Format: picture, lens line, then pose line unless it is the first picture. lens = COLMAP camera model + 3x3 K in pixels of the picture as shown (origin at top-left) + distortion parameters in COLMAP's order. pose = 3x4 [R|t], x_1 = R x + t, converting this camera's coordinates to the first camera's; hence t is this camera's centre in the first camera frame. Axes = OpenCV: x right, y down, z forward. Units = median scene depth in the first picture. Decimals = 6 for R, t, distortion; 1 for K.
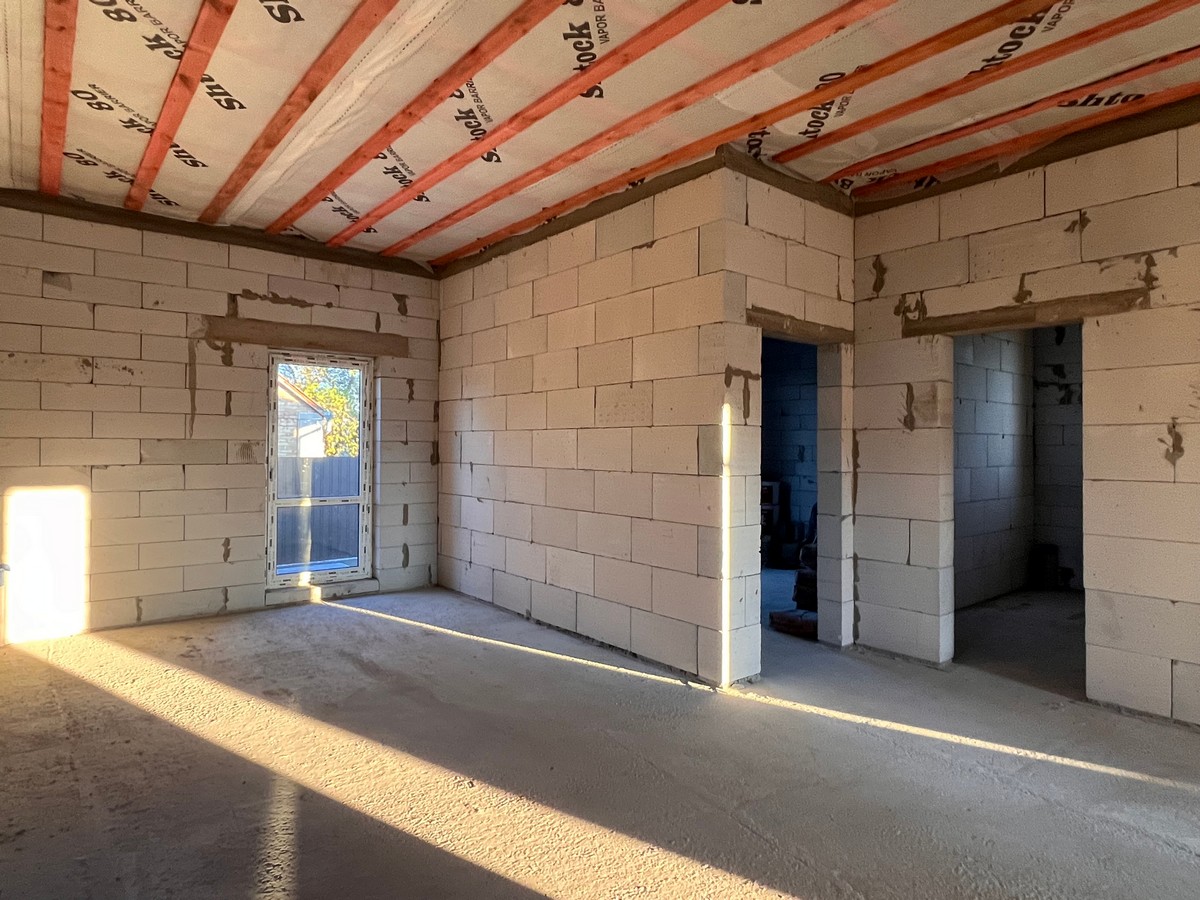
lens RADIAL K [[694.7, 0, 599.8], [0, 694.7, 440.3], [0, 0, 1]] dist [0.000194, -0.001764]
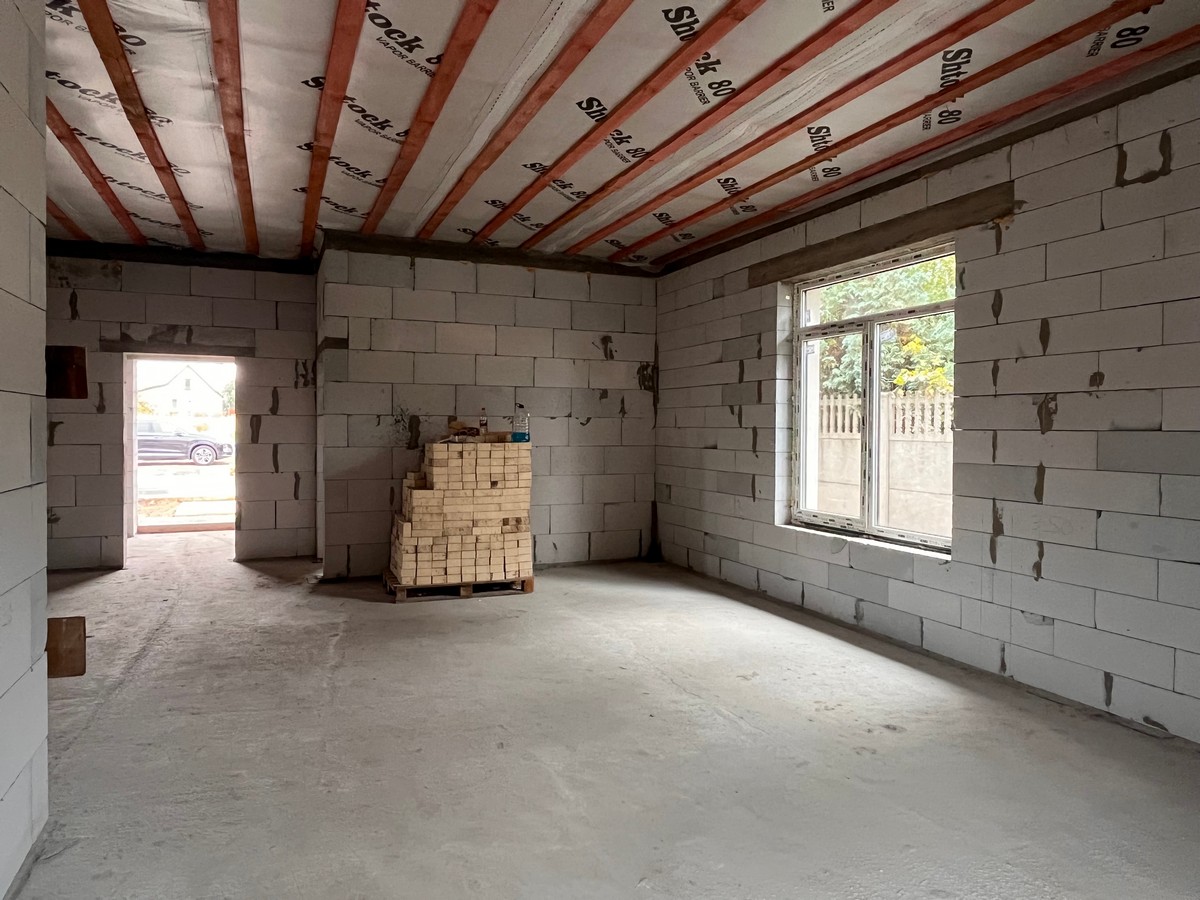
lens RADIAL K [[771.7, 0, 596.8], [0, 771.7, 437.2], [0, 0, 1]] dist [-0.001772, -0.001300]
pose [[-0.959812, -0.014983, 0.280244, -0.373543], [-0.013670, 0.999885, 0.006638, 0.001348], [-0.280311, 0.002540, -0.959906, 1.191623]]
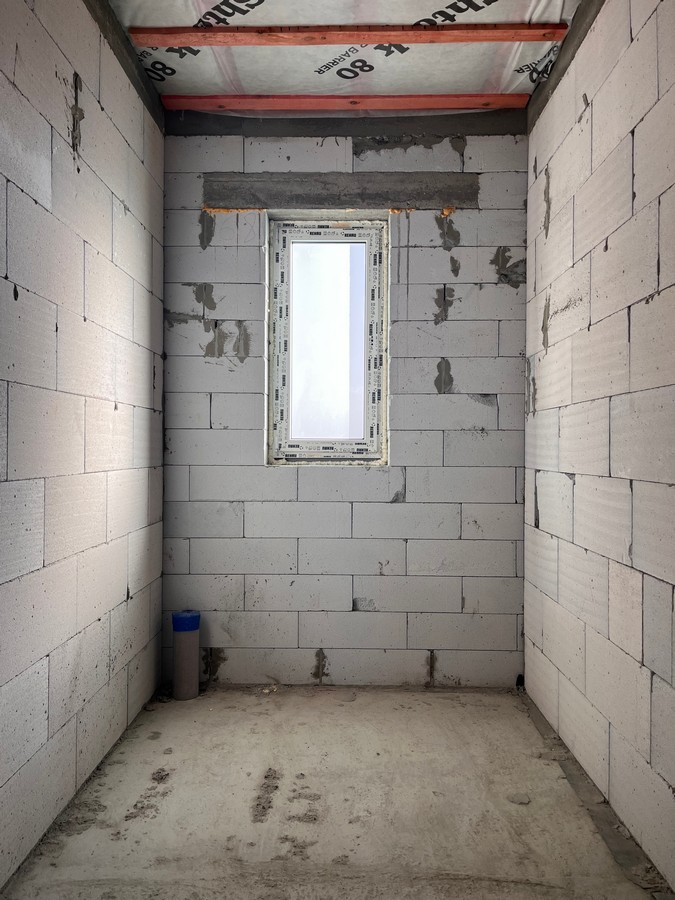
lens RADIAL K [[679.0, 0, 337.5], [0, 679.0, 450.0], [0, 0, 1]] dist [0.078964, -0.107070]
pose [[0.644545, -0.003412, 0.764559, 0.418344], [-0.010347, 0.999860, 0.013185, 0.021121], [-0.764497, -0.016409, 0.644419, 0.759762]]
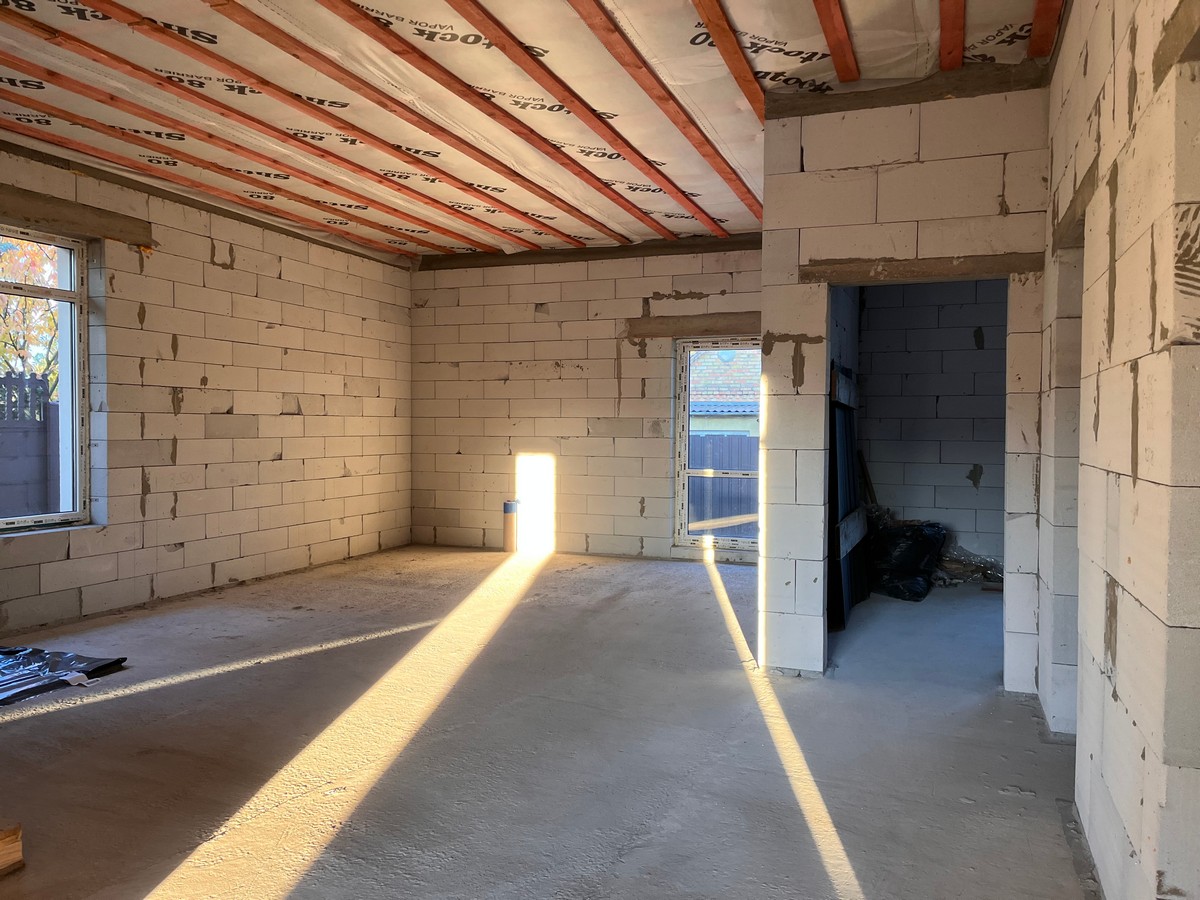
lens RADIAL K [[905.3, 0, 599.1], [0, 905.3, 451.9], [0, 0, 1]] dist [0.078964, -0.107070]
pose [[0.501337, 0.022575, -0.864958, 0.906286], [0.004734, 0.999573, 0.028832, 0.014627], [0.865239, -0.018549, 0.501016, 0.141740]]
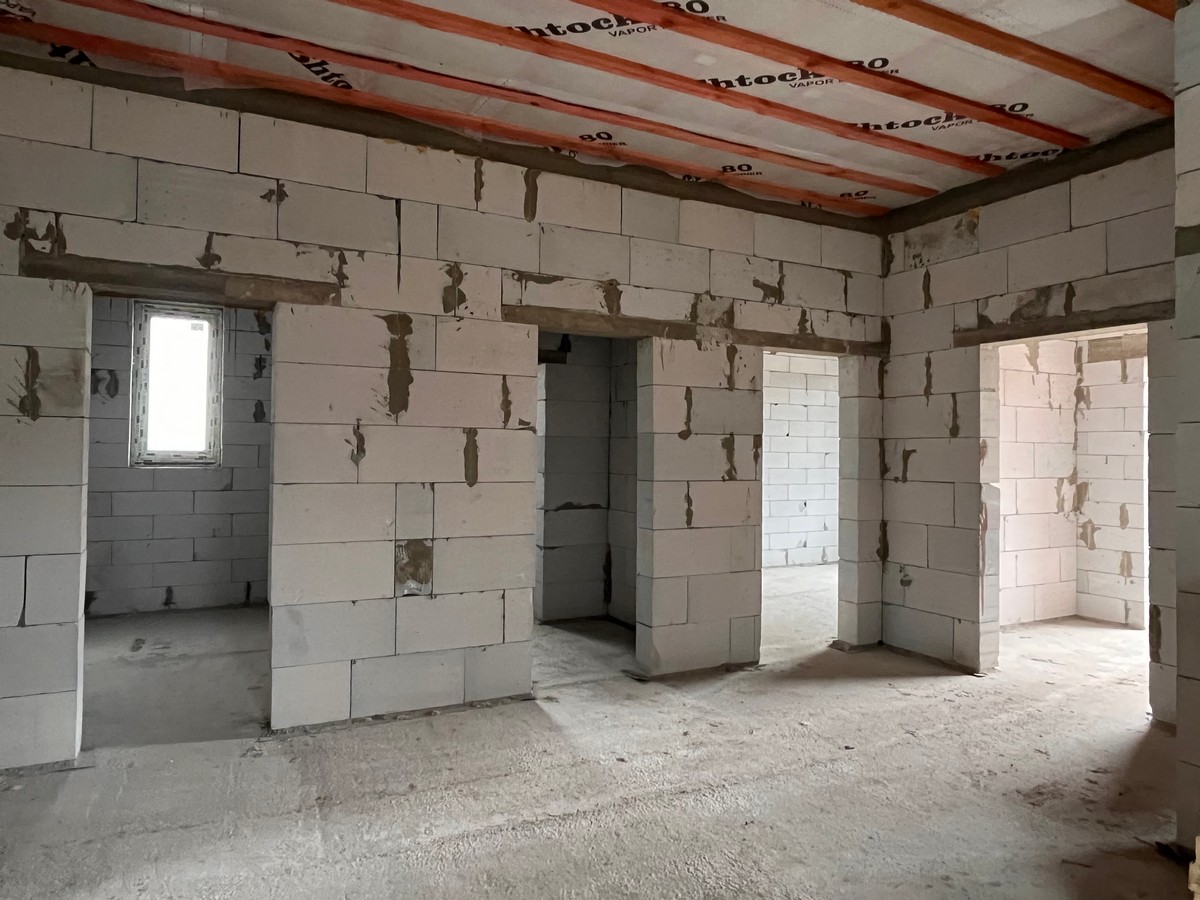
lens RADIAL K [[771.7, 0, 596.8], [0, 771.7, 437.2], [0, 0, 1]] dist [-0.001772, -0.001300]
pose [[0.205482, 0.018184, 0.978492, -0.136824], [-0.020075, 0.999695, -0.014362, 0.002082], [-0.978455, -0.016692, 0.205784, 0.296209]]
